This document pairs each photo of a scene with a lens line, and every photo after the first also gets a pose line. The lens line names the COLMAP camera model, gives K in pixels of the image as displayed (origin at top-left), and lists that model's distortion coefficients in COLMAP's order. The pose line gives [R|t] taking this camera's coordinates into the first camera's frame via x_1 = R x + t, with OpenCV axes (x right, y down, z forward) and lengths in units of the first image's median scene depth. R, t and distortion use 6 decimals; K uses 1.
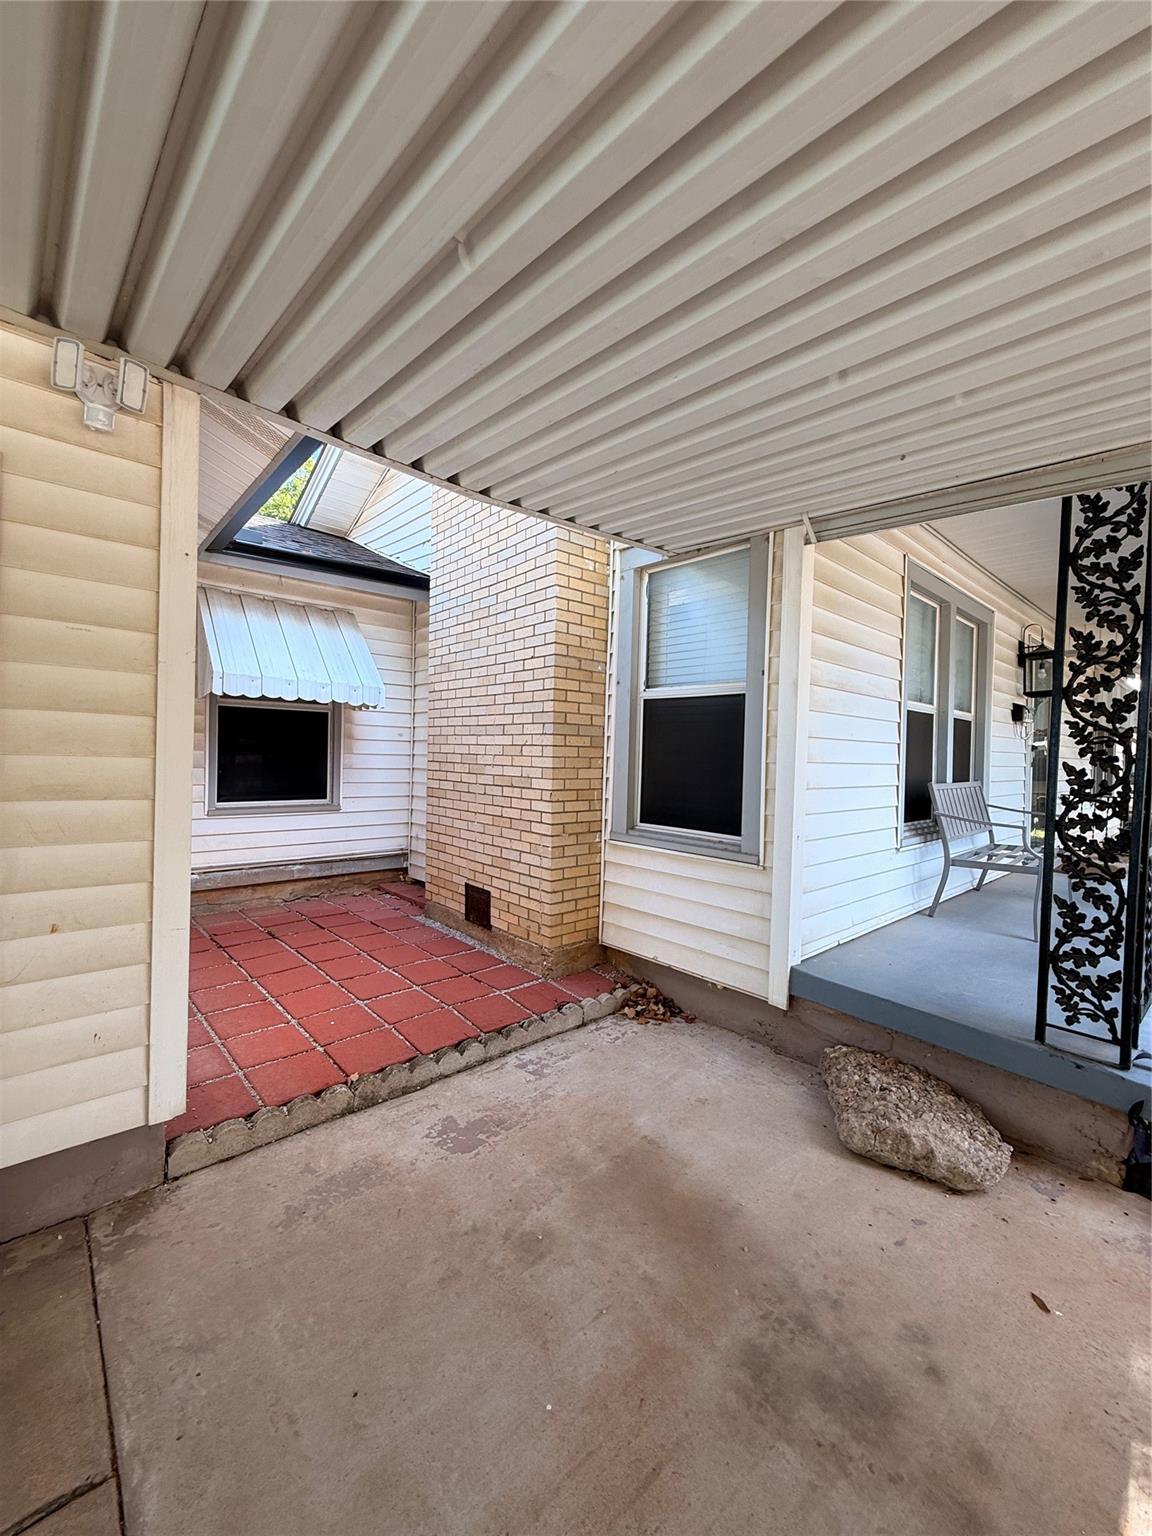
lens RADIAL K [[621.5, 0, 576.0], [0, 621.5, 763.3], [0, 0, 1]] dist [0.002163, 0.000042]
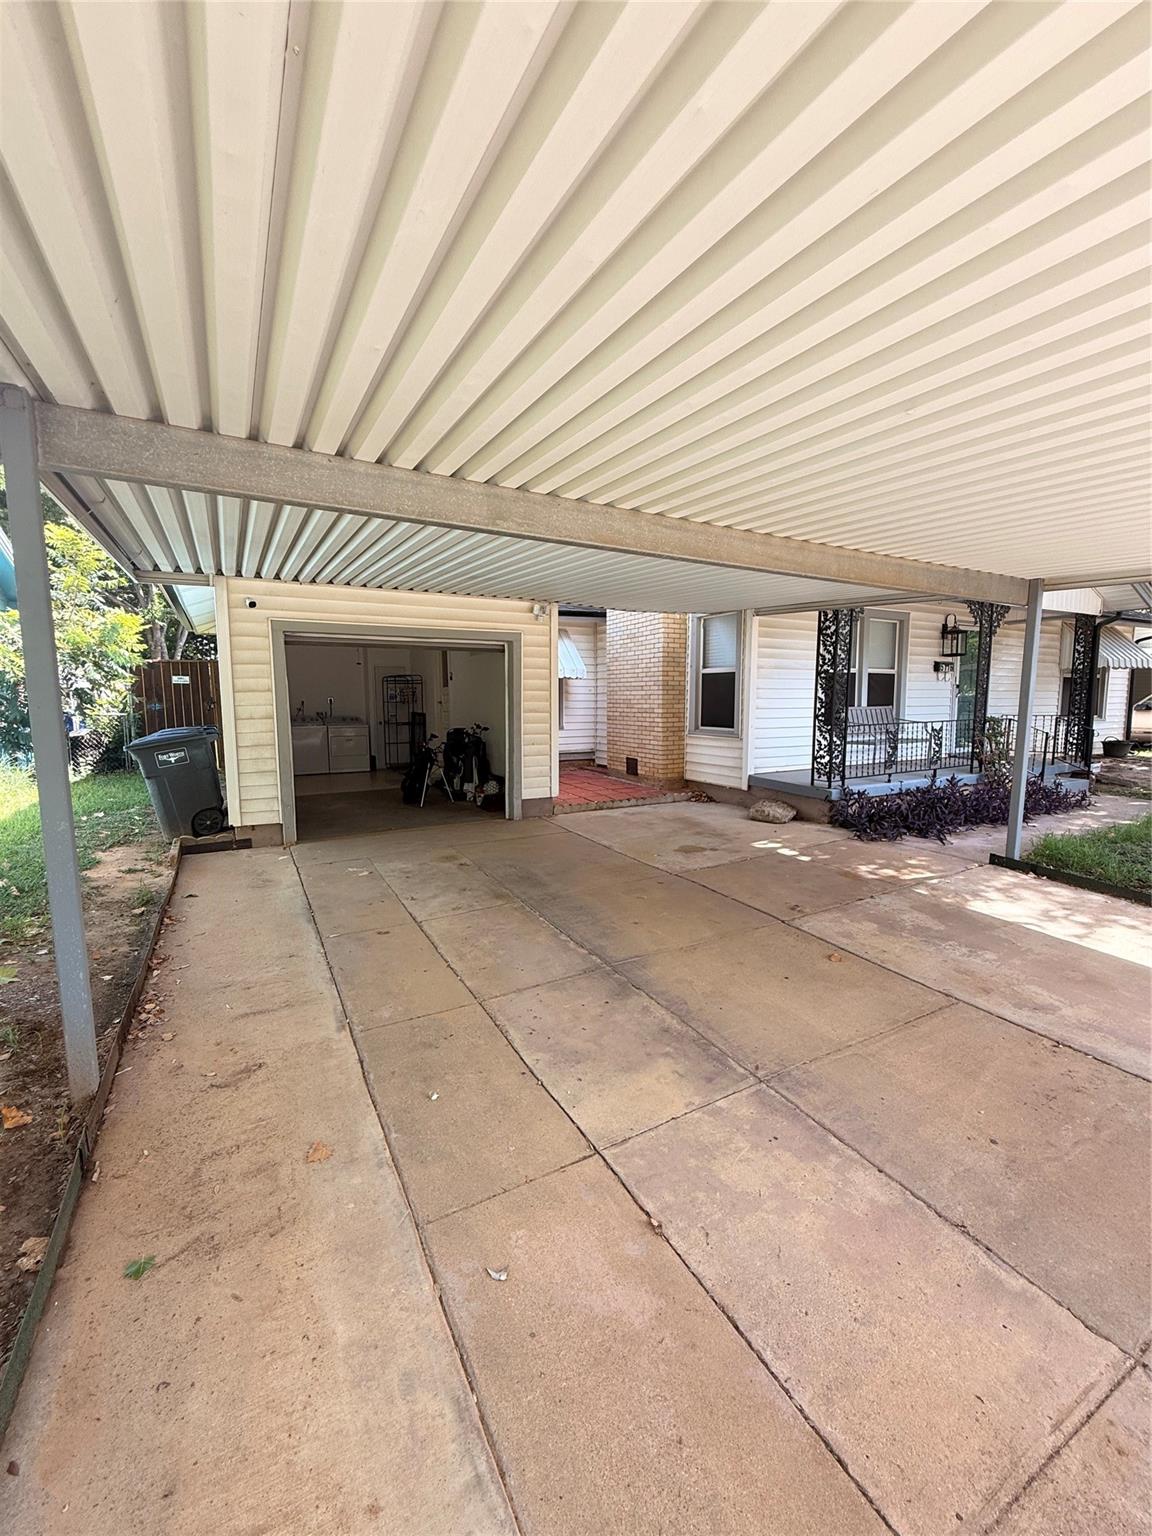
lens RADIAL K [[621.5, 0, 573.6], [0, 621.5, 766.8], [0, 0, 1]] dist [0.002163, 0.000042]
pose [[0.972525, -0.003676, -0.232771, 0.179924], [0.025410, 0.995578, 0.090440, 0.022152], [0.231409, -0.093870, 0.968317, -1.380070]]
